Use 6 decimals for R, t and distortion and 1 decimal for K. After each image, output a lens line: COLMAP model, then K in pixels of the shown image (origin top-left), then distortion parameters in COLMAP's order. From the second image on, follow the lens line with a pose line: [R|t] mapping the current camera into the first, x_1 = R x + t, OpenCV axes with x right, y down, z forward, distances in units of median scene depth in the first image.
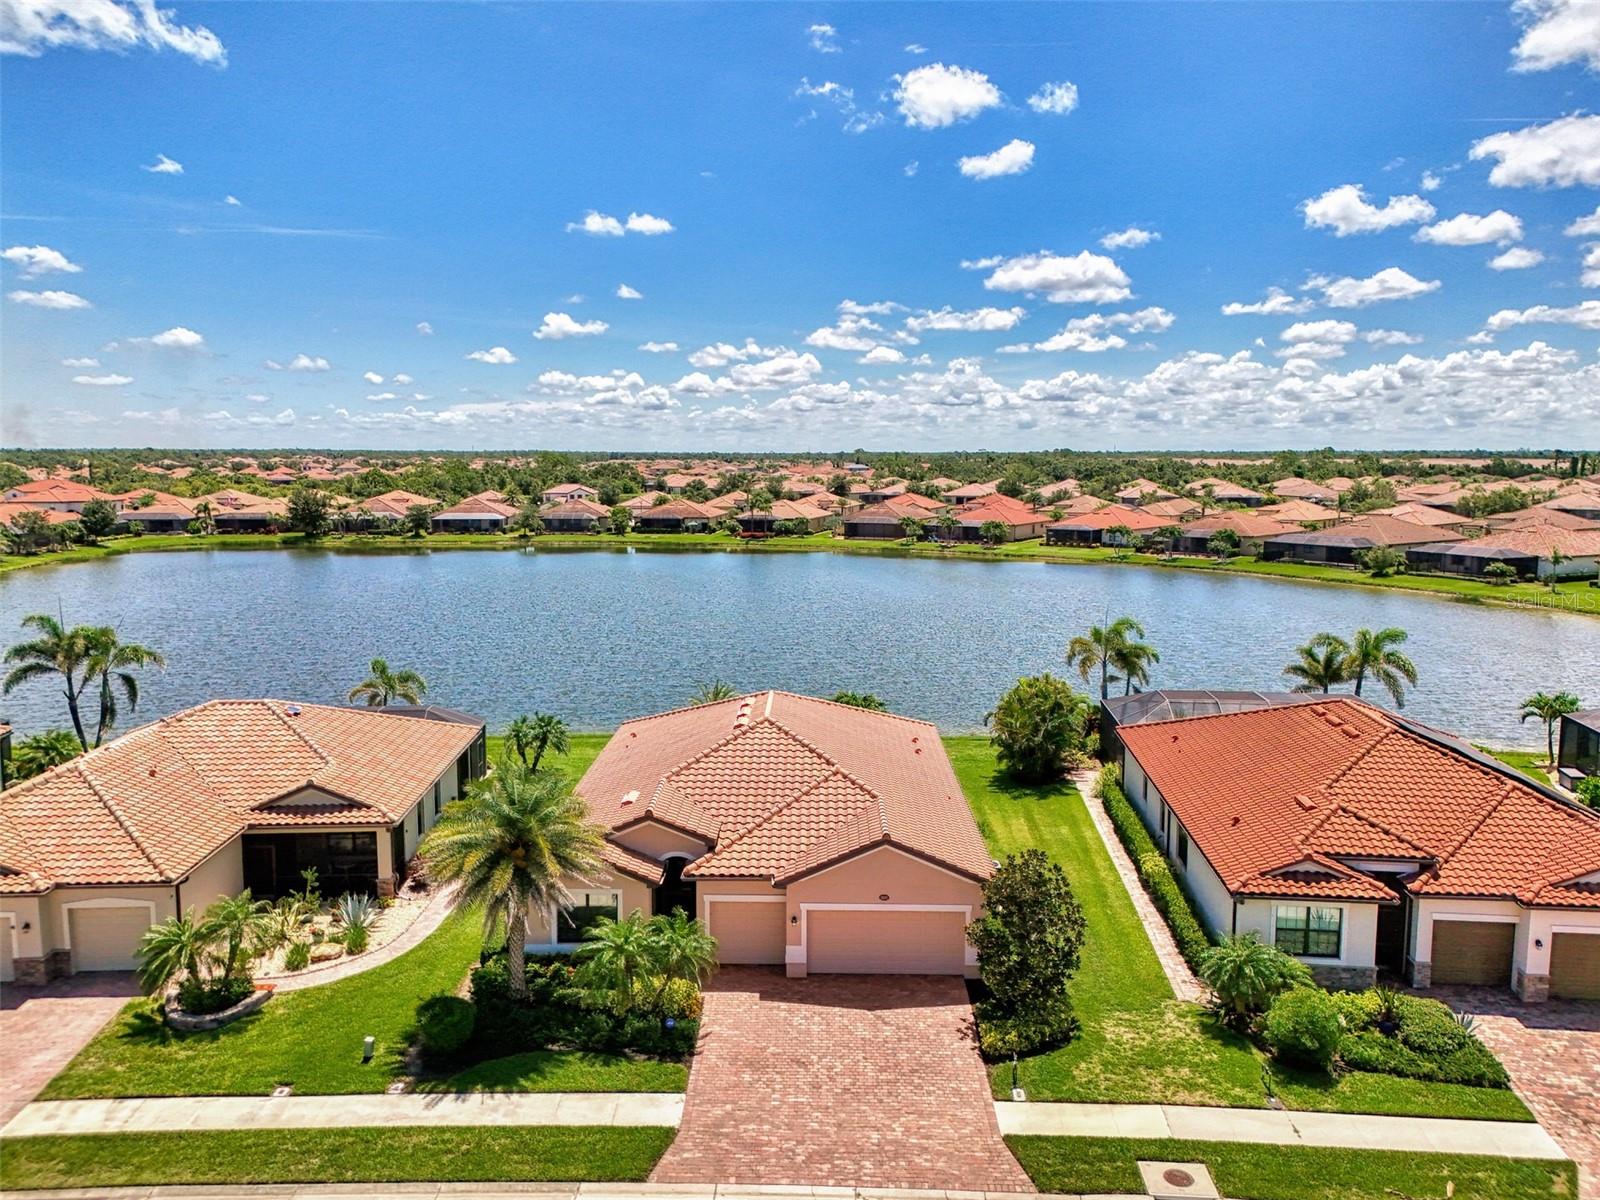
lens RADIAL K [[1181.5, 0, 800.0], [0, 1181.5, 600.0], [0, 0, 1]] dist [0.046866, -0.000166]
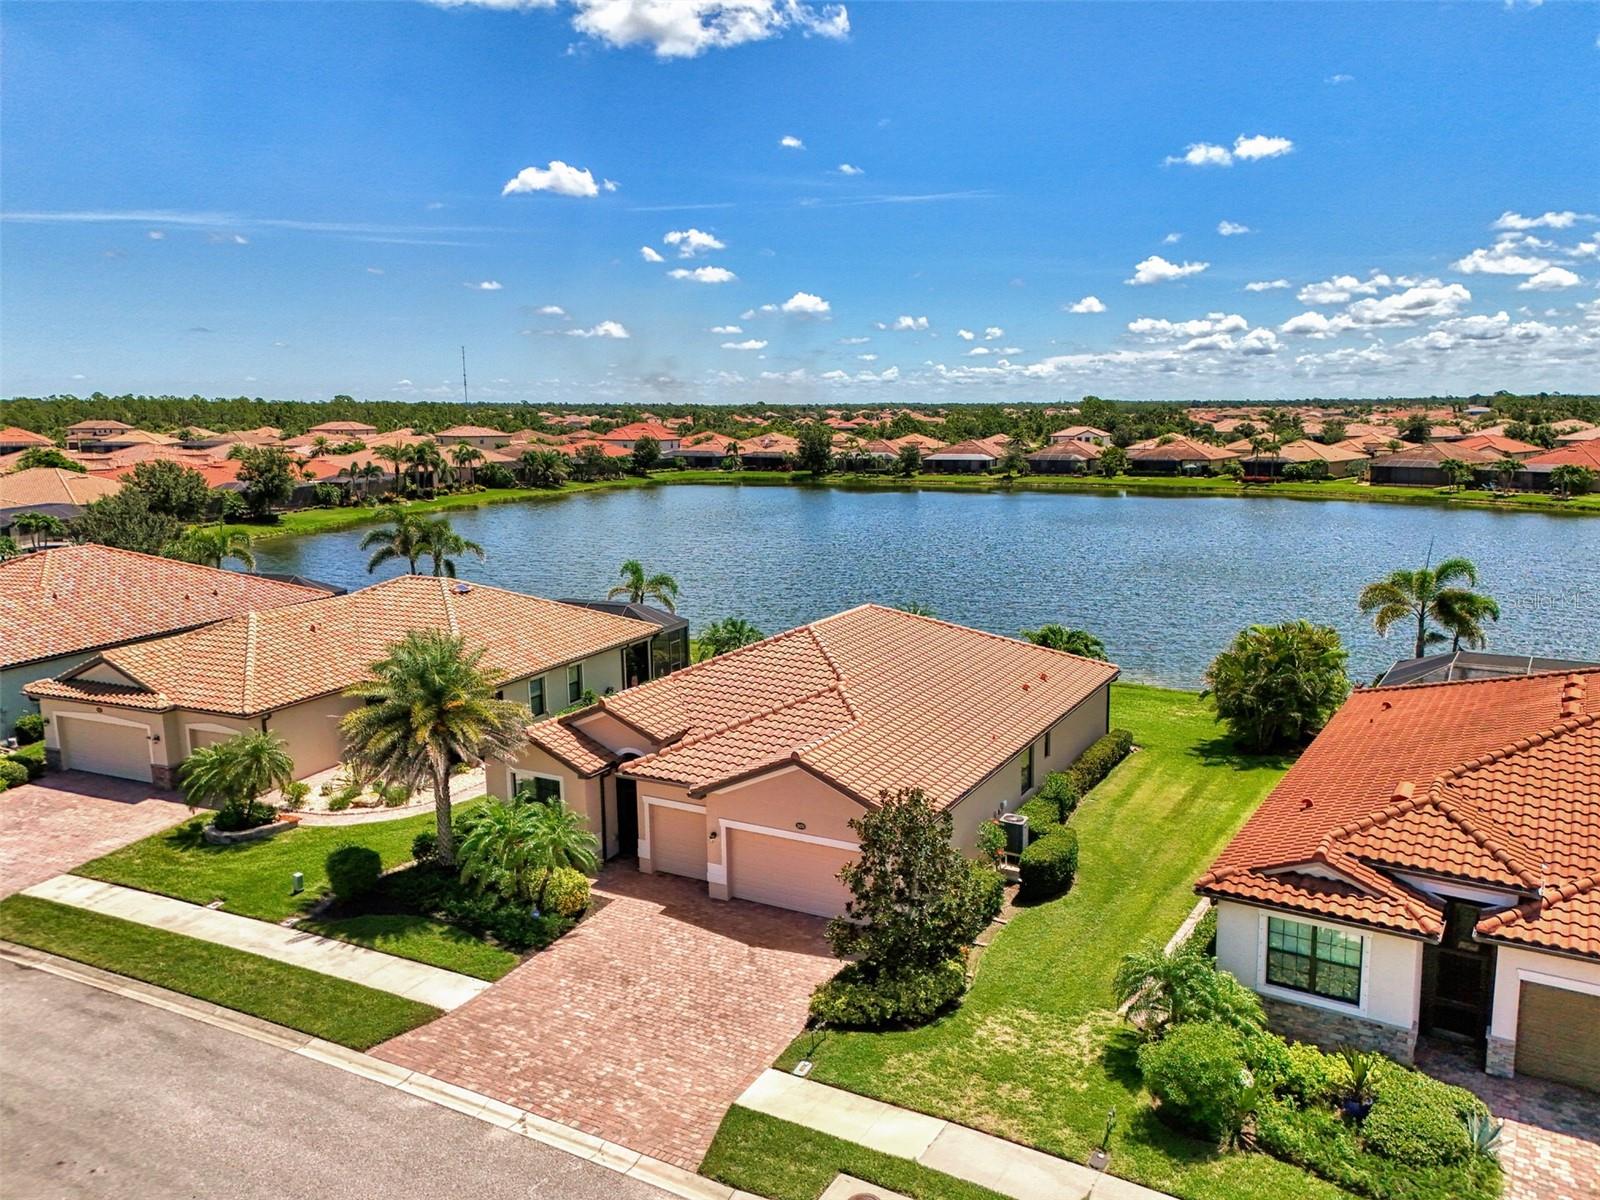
lens RADIAL K [[1184.4, 0, 804.9], [0, 1184.4, 623.6], [0, 0, 1]] dist [0.053052, -0.005775]
pose [[0.891219, 0.074617, -0.447394, 0.430947], [-0.048087, 0.996360, 0.070386, 0.040246], [0.451018, -0.041215, 0.891563, 0.223378]]
